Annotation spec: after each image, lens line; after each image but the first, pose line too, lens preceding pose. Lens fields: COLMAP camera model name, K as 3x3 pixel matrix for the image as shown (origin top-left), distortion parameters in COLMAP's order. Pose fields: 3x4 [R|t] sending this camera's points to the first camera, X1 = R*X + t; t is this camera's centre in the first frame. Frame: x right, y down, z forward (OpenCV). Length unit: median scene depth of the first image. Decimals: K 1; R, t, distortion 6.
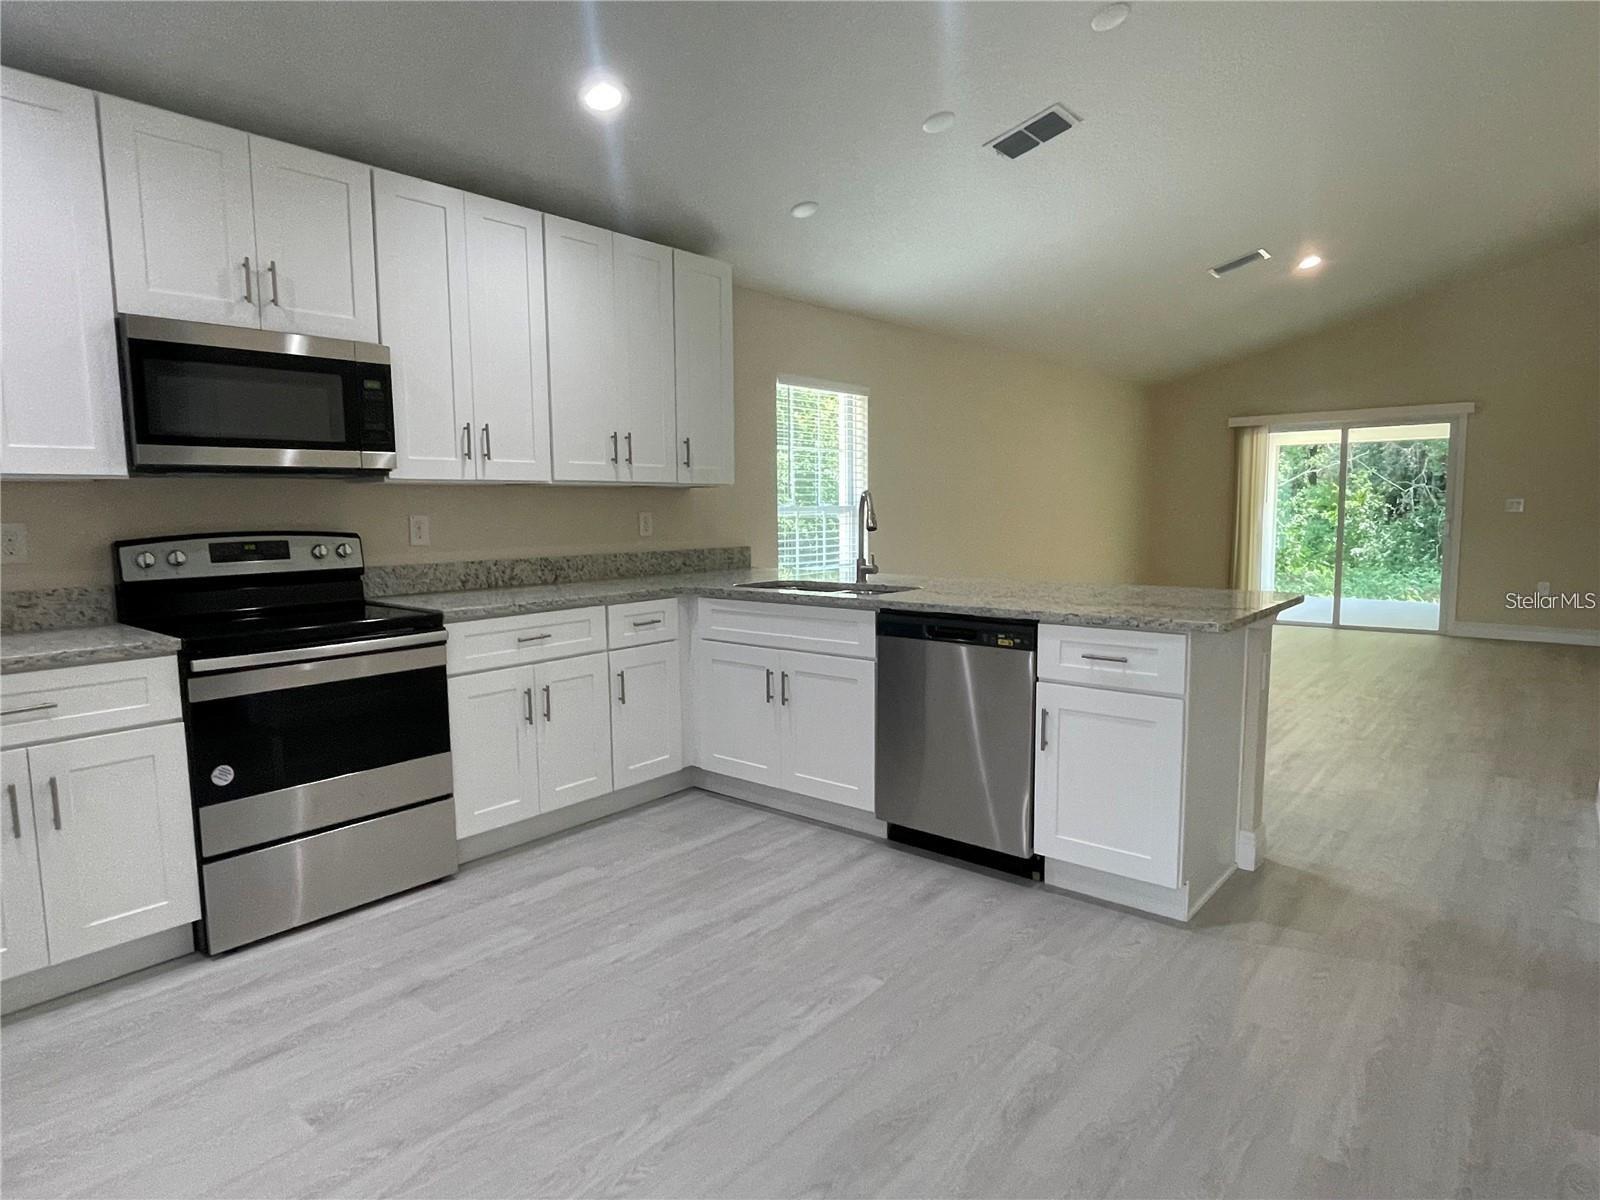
lens RADIAL K [[914.6, 0, 796.0], [0, 914.6, 602.5], [0, 0, 1]] dist [-0.007321, -0.004052]
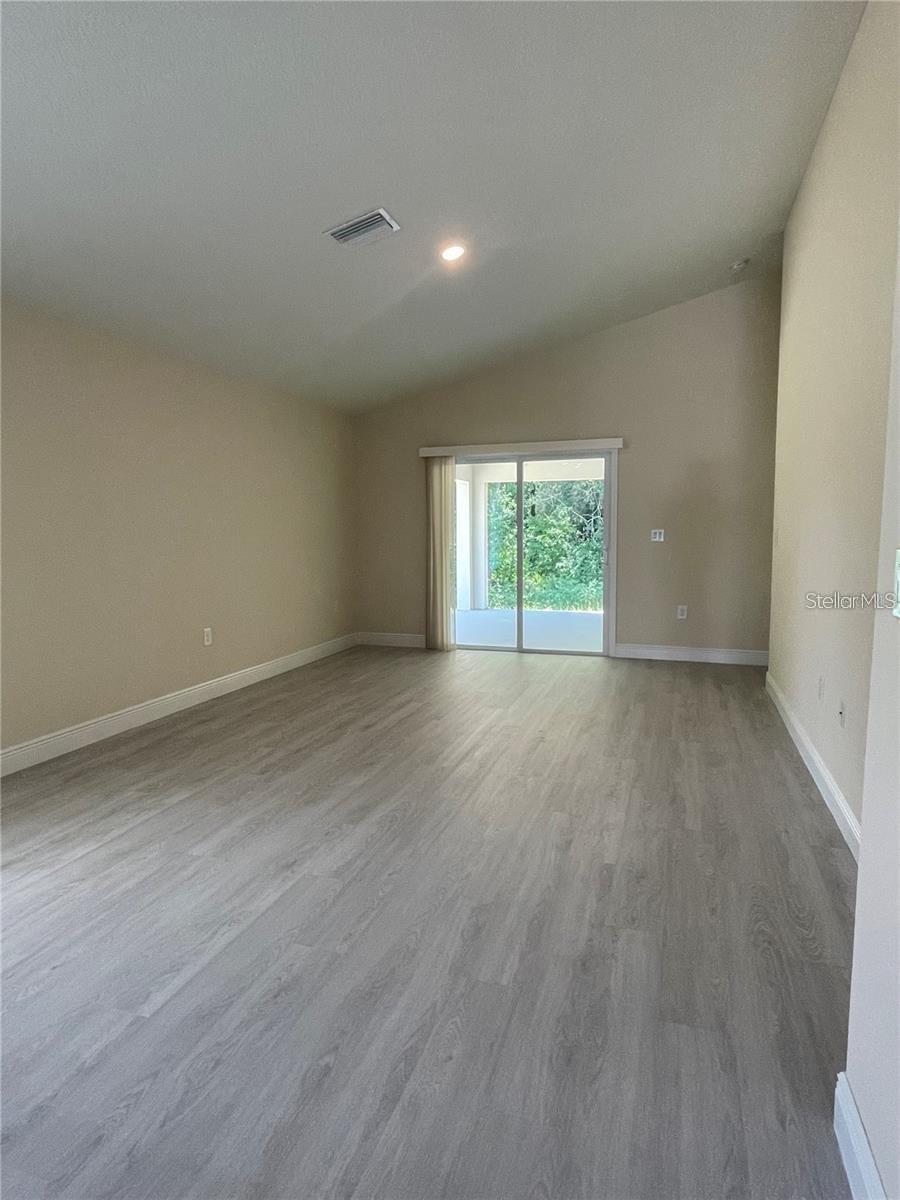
lens RADIAL K [[685.9, 0, 453.2], [0, 685.9, 592.3], [0, 0, 1]] dist [-0.007321, -0.004052]
pose [[0.926150, -0.029255, 0.376020, 0.580831], [0.034589, 0.999374, -0.007441, -0.095079], [-0.375567, 0.019898, 0.926582, 0.762889]]
